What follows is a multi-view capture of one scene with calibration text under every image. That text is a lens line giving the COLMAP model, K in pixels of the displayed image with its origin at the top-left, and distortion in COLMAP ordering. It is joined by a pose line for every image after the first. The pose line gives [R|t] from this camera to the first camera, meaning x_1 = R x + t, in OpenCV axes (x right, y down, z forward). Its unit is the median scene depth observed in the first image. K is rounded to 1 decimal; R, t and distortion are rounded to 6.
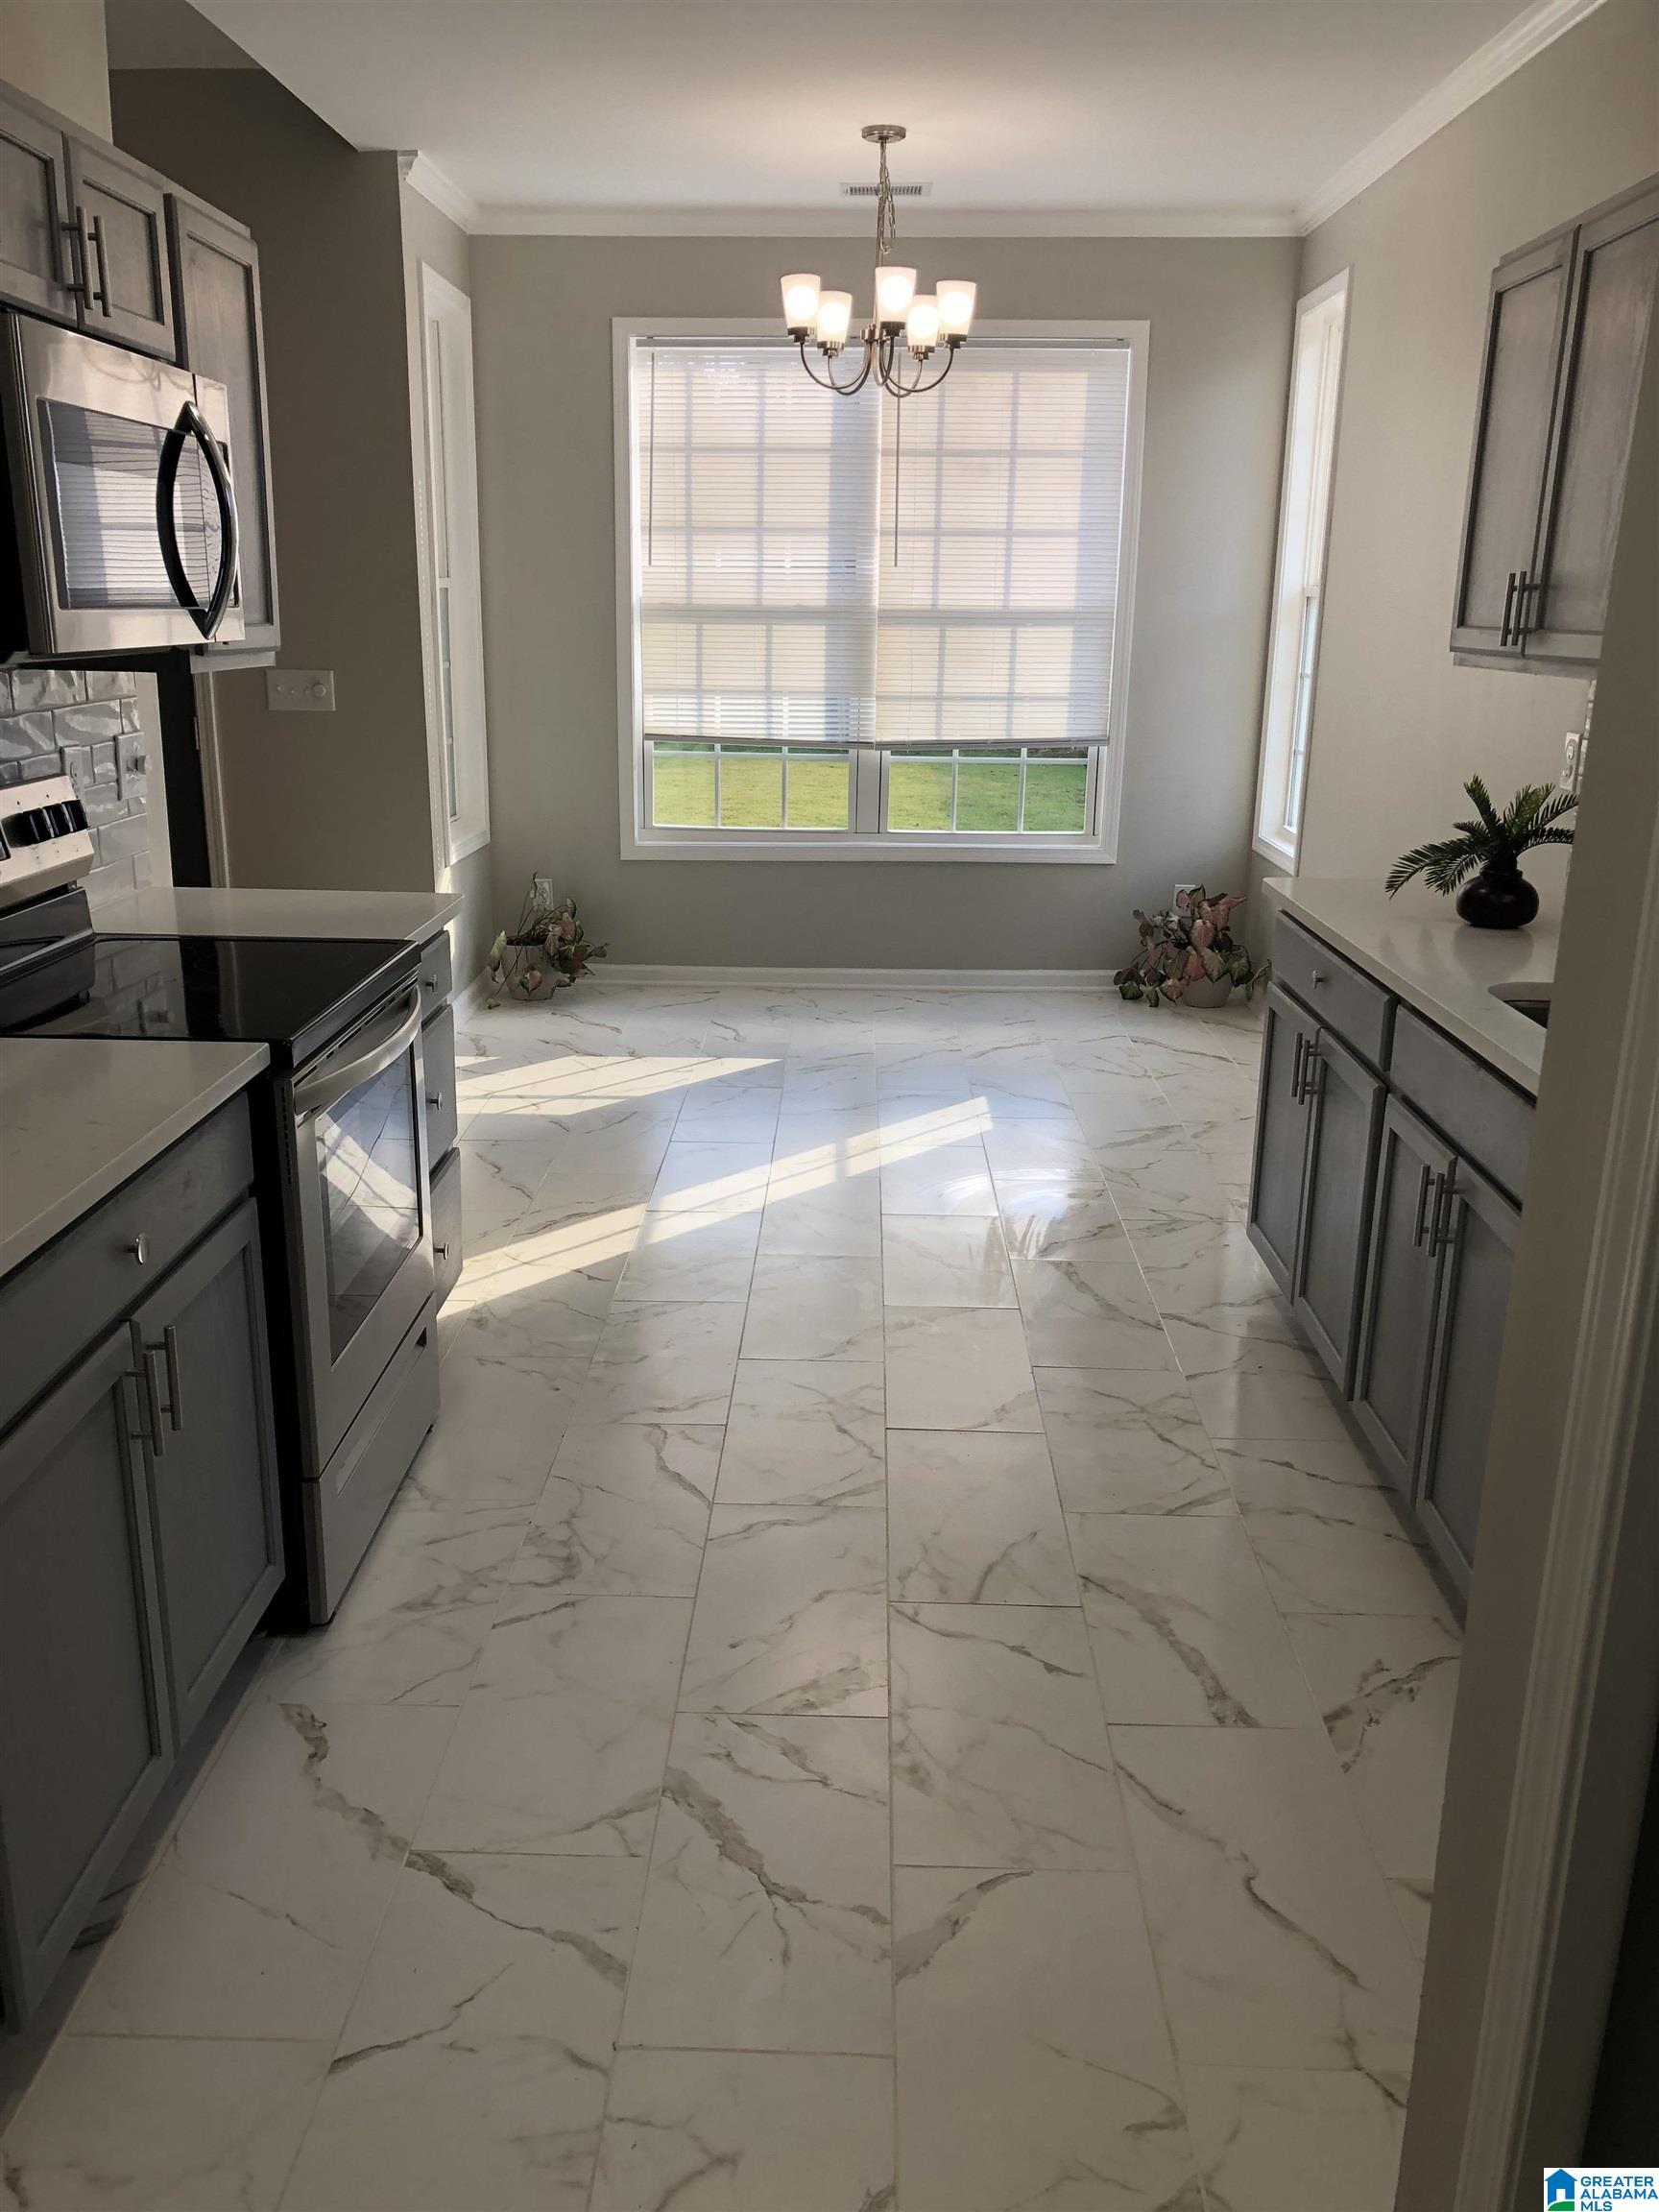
lens RADIAL K [[1799.9, 0, 815.9], [0, 1799.9, 1117.4], [0, 0, 1]] dist [0.027407, -0.030570]
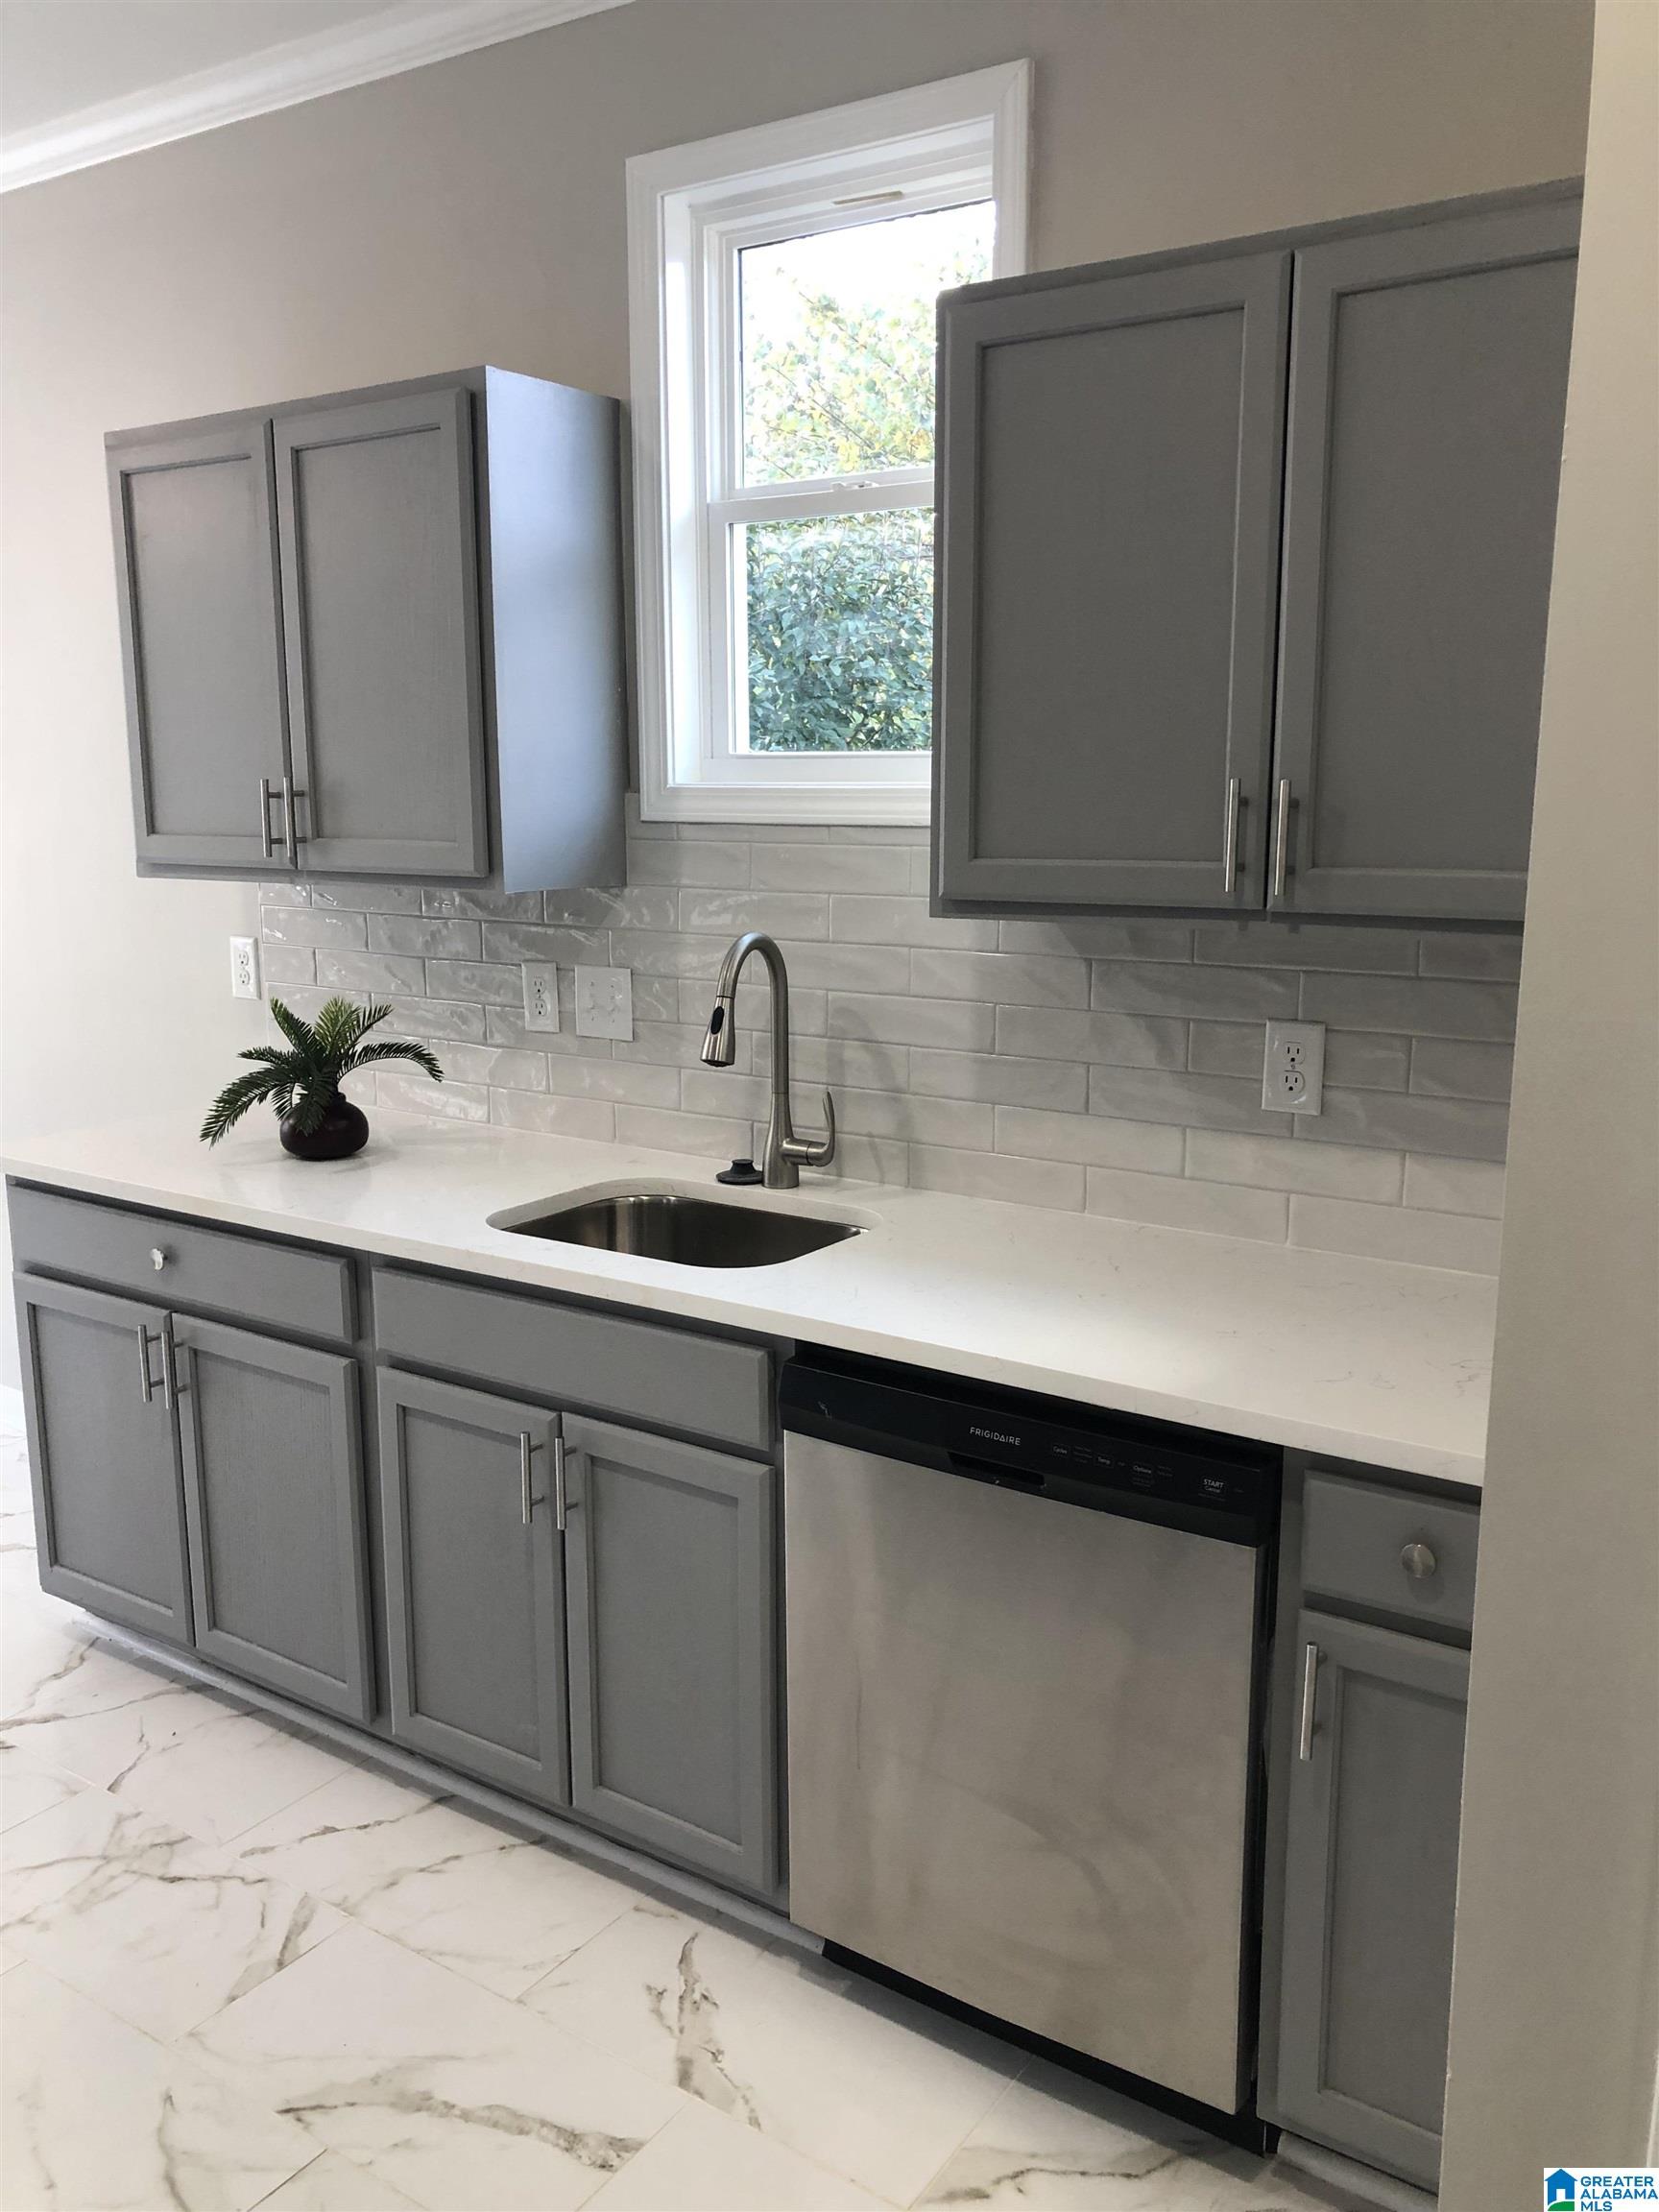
lens RADIAL K [[1799.9, 0, 824.1], [0, 1799.9, 1117.5], [0, 0, 1]] dist [0.027407, -0.030570]
pose [[0.554386, -0.182052, 0.812104, -0.152471], [0.252762, 0.966522, 0.044119, -0.069206], [-0.792949, 0.180810, 0.581842, 0.182671]]
